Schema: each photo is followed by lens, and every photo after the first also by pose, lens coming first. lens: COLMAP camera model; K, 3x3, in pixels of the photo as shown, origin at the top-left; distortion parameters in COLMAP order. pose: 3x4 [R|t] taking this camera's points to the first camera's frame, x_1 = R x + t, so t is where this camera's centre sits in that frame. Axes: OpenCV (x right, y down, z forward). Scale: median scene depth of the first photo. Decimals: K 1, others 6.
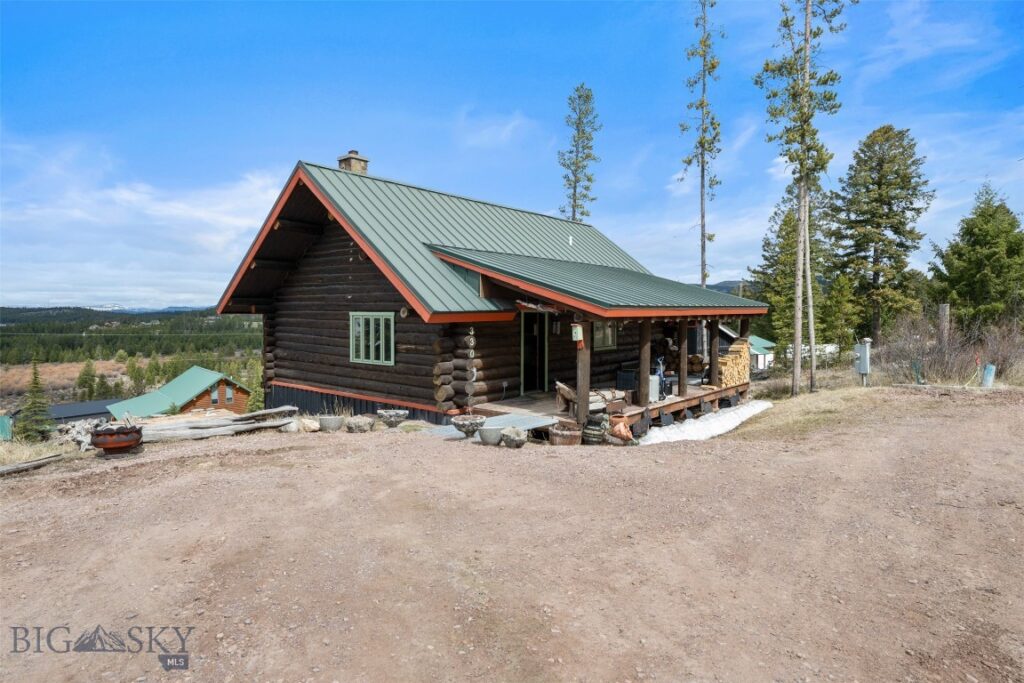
lens RADIAL K [[577.0, 0, 512.0], [0, 577.0, 341.5], [0, 0, 1]] dist [-0.000130, -0.000065]
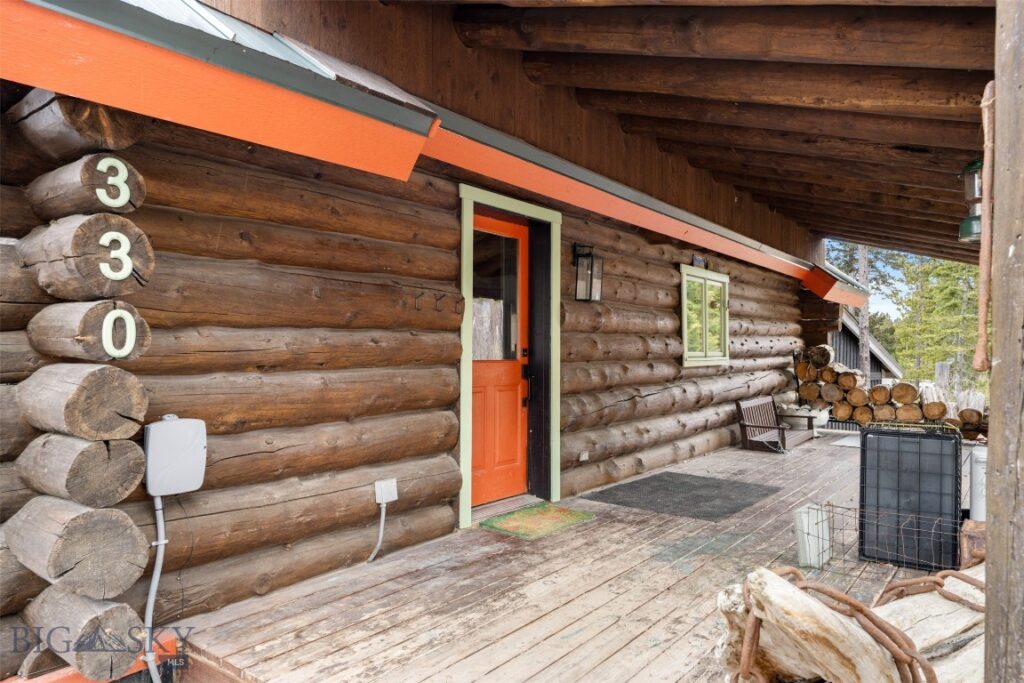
lens RADIAL K [[686.4, 0, 512.0], [0, 686.4, 341.5], [0, 0, 1]] dist [-0.000709, -0.000225]
pose [[0.999369, 0.000933, 0.035510, 0.027409], [0.001222, 0.998162, -0.060590, 0.030606], [-0.035501, 0.060595, 0.997531, 0.696684]]
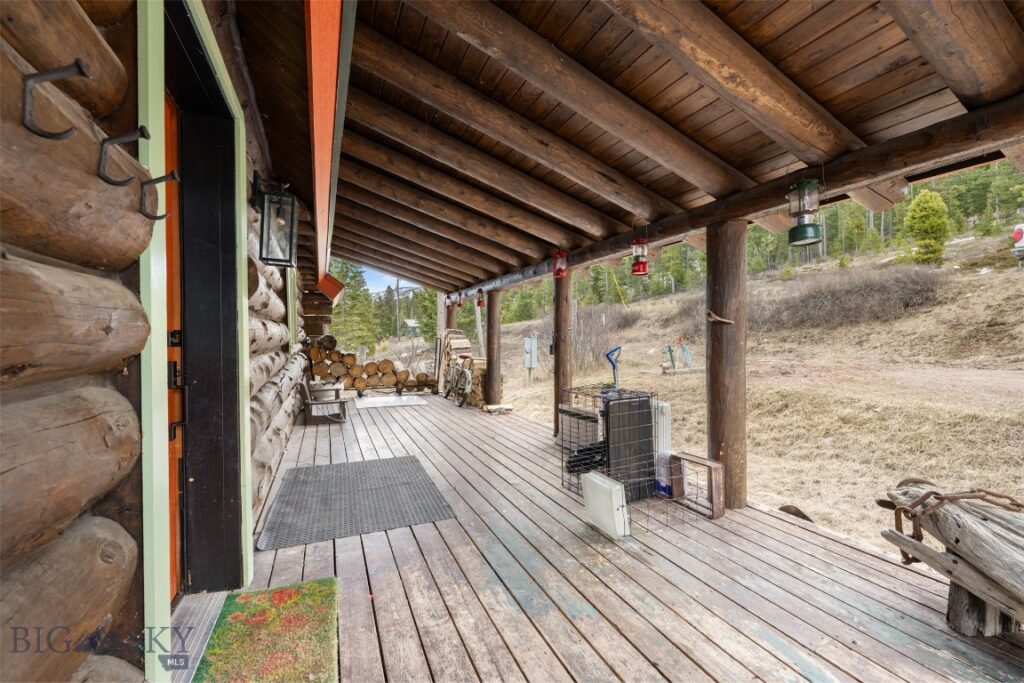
lens RADIAL K [[403.4, 0, 512.0], [0, 403.4, 341.5], [0, 0, 1]] dist [-0.000002, 0.000003]
pose [[0.437944, -0.012108, 0.898921, -0.009975], [0.052052, 0.998573, -0.011909, 0.022674], [-0.897494, 0.052006, 0.437950, 0.900068]]
